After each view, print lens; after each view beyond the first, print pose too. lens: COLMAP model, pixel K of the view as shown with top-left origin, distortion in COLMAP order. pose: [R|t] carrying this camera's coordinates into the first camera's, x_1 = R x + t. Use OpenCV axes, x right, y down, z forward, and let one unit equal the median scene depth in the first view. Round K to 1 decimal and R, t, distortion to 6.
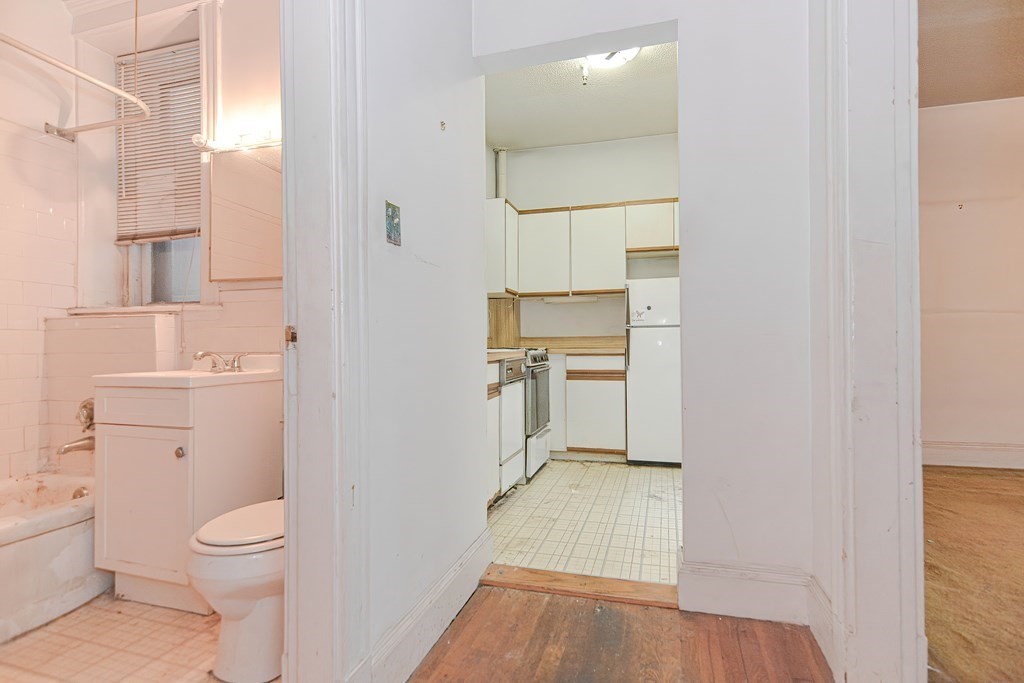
lens RADIAL K [[499.0, 0, 516.8], [0, 499.0, 342.0], [0, 0, 1]] dist [0.014937, -0.000669]
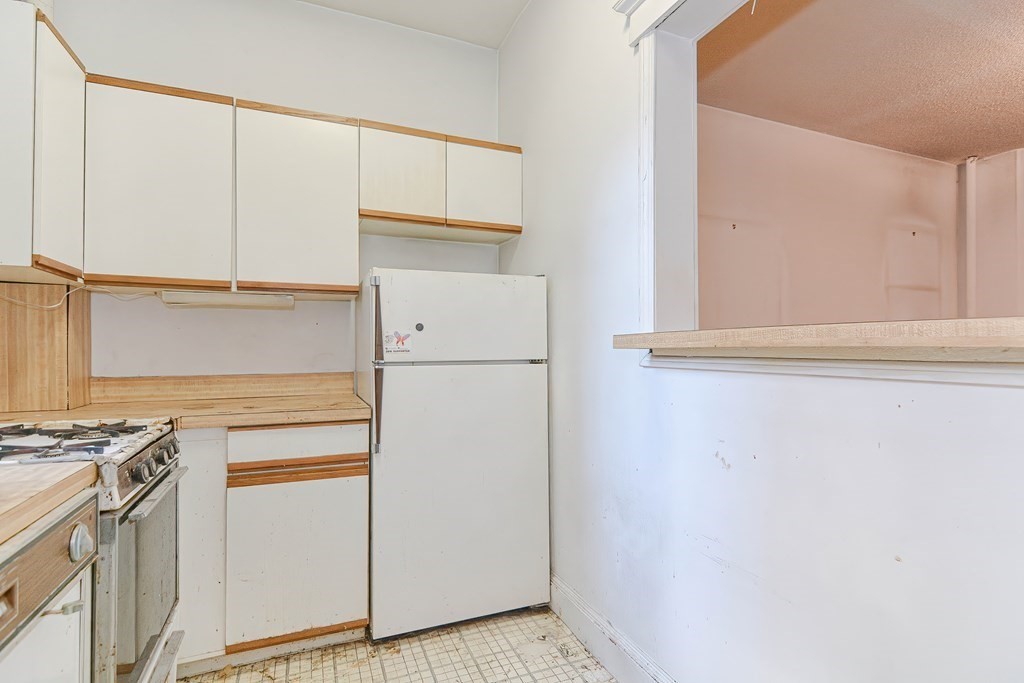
lens RADIAL K [[522.9, 0, 539.5], [0, 522.9, 345.9], [0, 0, 1]] dist [0.015957, -0.009166]
pose [[0.767805, 0.011361, 0.640583, 0.022334], [-0.007986, 0.999935, -0.008163, -0.062179], [-0.640634, 0.001152, 0.767845, 0.696145]]
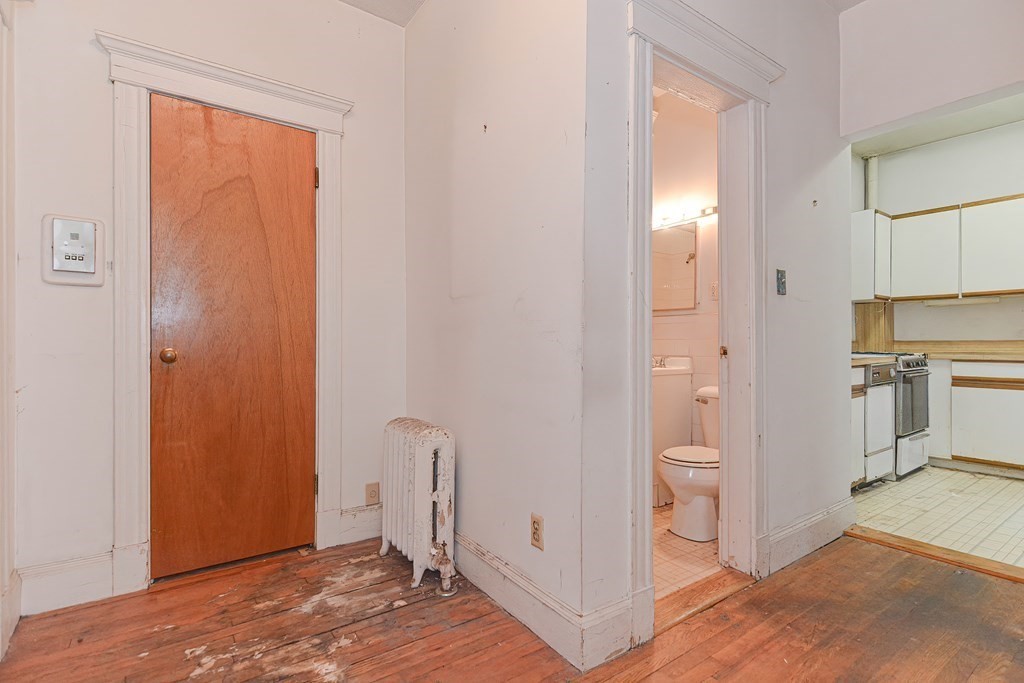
lens RADIAL K [[486.5, 0, 516.3], [0, 486.5, 344.7], [0, 0, 1]] dist [0.017323, -0.012607]
pose [[0.786851, 0.005742, -0.617117, 0.028615], [0.002119, 0.999926, 0.012006, -0.026209], [0.617140, -0.010755, 0.786780, -0.390363]]
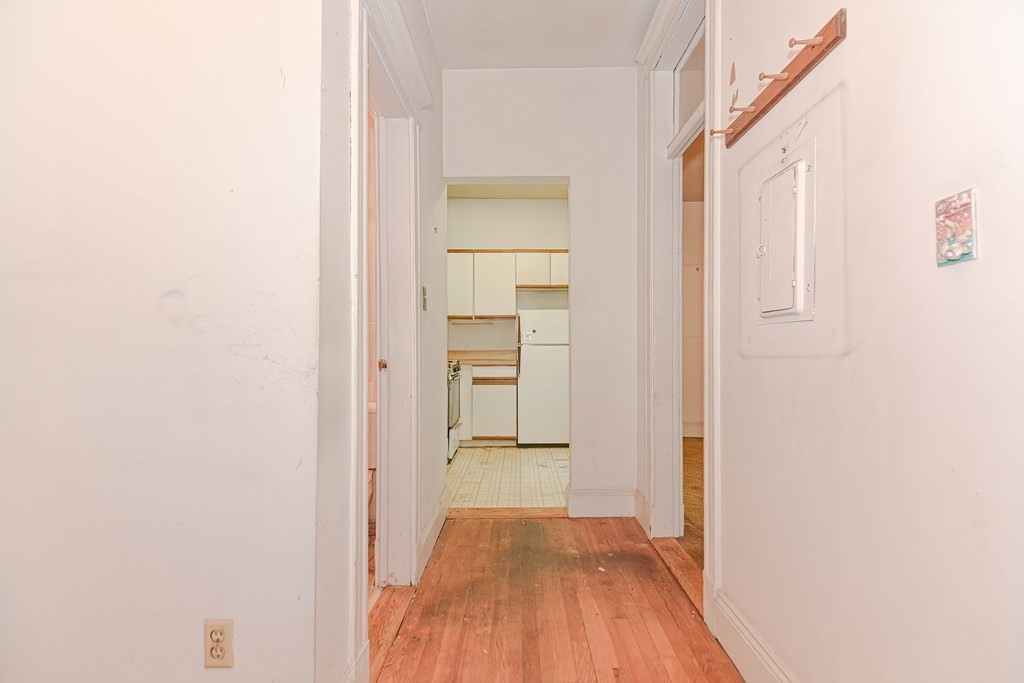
lens RADIAL K [[486.5, 0, 516.3], [0, 486.5, 344.7], [0, 0, 1]] dist [0.017323, -0.012607]
pose [[0.961630, 0.007926, 0.274235, -0.199314], [-0.007119, 0.999967, -0.003940, -0.035004], [-0.274257, 0.001836, 0.961655, -0.358869]]
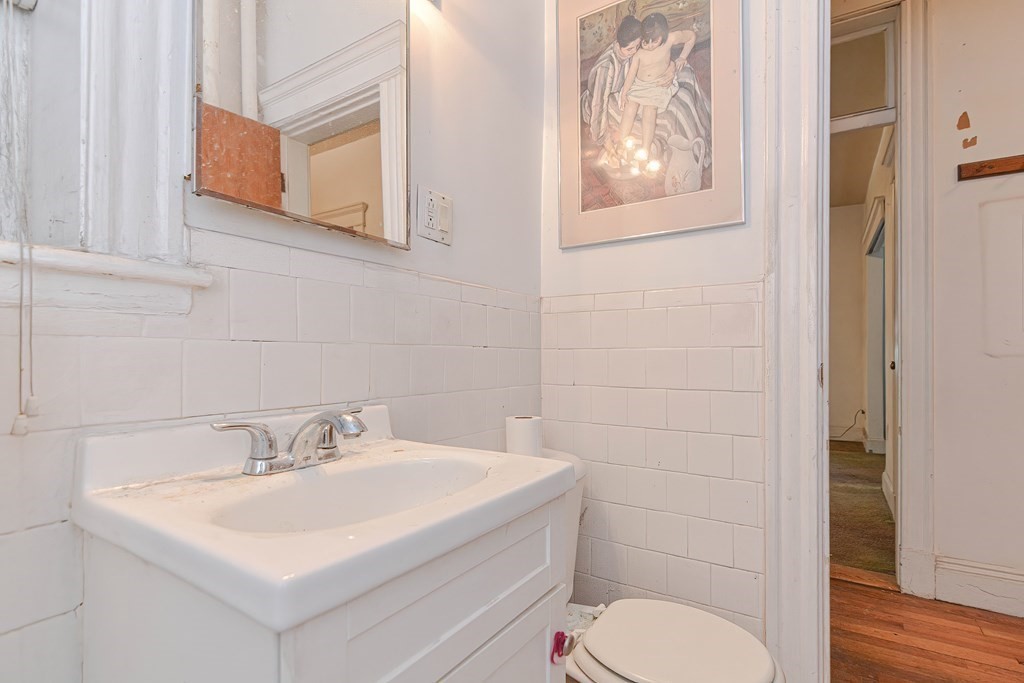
lens RADIAL K [[508.0, 0, 523.4], [0, 508.0, 345.8], [0, 0, 1]] dist [0.020316, -0.015845]
pose [[0.290686, 0.010615, 0.956760, -0.678928], [-0.011050, 0.999909, -0.007737, -0.027266], [-0.956755, -0.008323, 0.290776, 0.531330]]
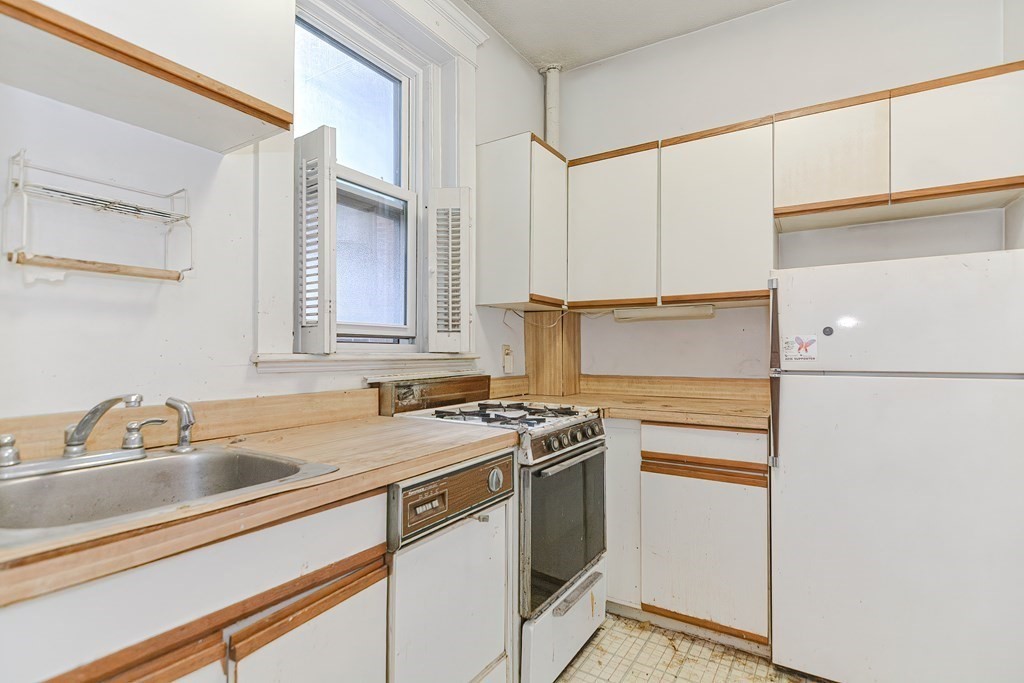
lens RADIAL K [[512.1, 0, 496.1], [0, 512.1, 346.9], [0, 0, 1]] dist [0.007736, -0.001277]
pose [[0.954855, 0.005704, -0.297017, 0.161590], [-0.006932, 0.999971, -0.003084, -0.069216], [0.296991, 0.005003, 0.954867, 0.650871]]
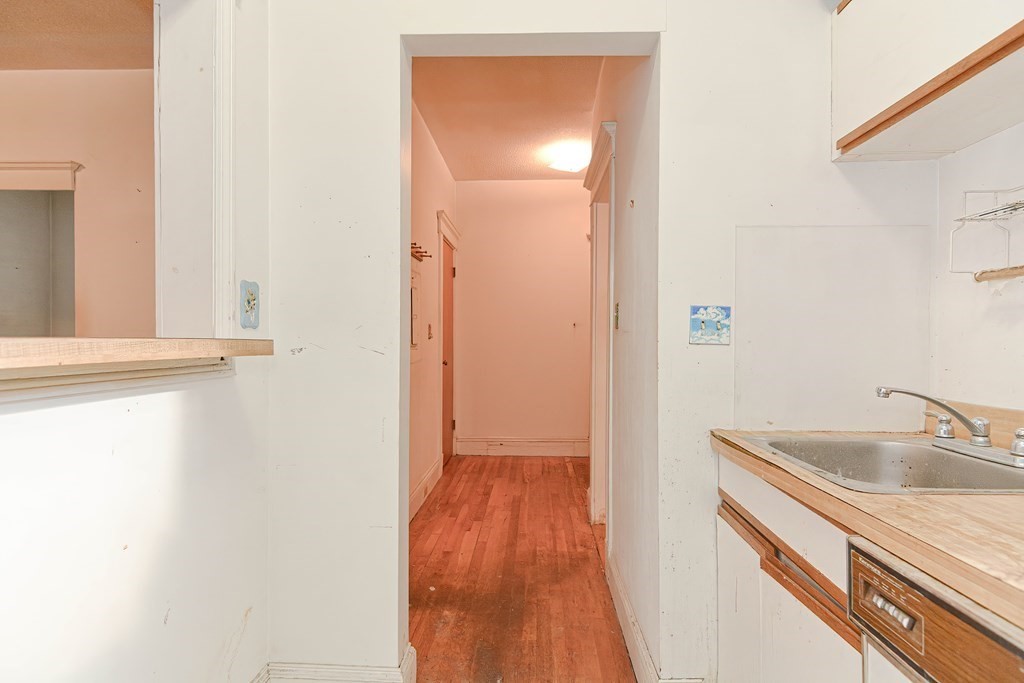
lens RADIAL K [[505.6, 0, 512.0], [0, 505.6, 341.5], [0, 0, 1]] dist [0.022564, -0.019088]
pose [[-0.971940, 0.005542, -0.235162, 0.230859], [0.005378, 0.999985, 0.001341, -0.077222], [0.235166, 0.000039, -0.971955, 1.238574]]
